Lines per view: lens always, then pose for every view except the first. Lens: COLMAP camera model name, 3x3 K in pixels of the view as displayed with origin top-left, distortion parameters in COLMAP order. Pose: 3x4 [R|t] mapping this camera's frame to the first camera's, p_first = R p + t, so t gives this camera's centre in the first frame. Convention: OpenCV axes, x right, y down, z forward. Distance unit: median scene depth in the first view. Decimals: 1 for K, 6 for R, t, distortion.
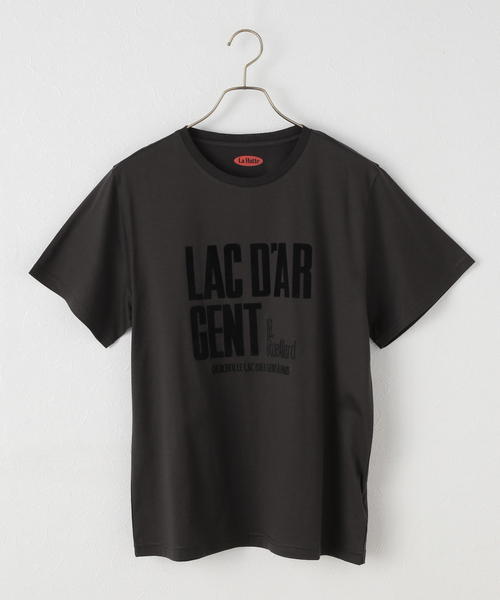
lens RADIAL K [[825.0, 0, 247.1], [0, 825.0, 303.2], [0, 0, 1]] dist [0.018734, 0.000000]
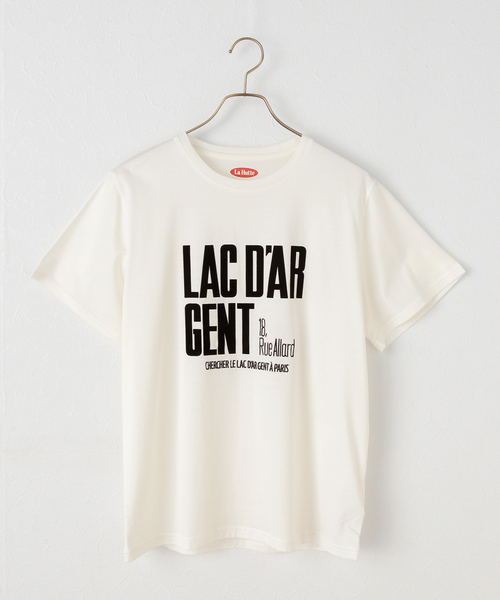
lens RADIAL K [[641.0, 0, 253.9], [0, 641.0, 300.6], [0, 0, 1]] dist [0.025982, 0.000000]
pose [[0.998994, 0.028511, 0.034626, -0.011794], [-0.027763, 0.999374, -0.021913, 0.014449], [-0.035230, 0.020930, 0.999160, 0.195914]]
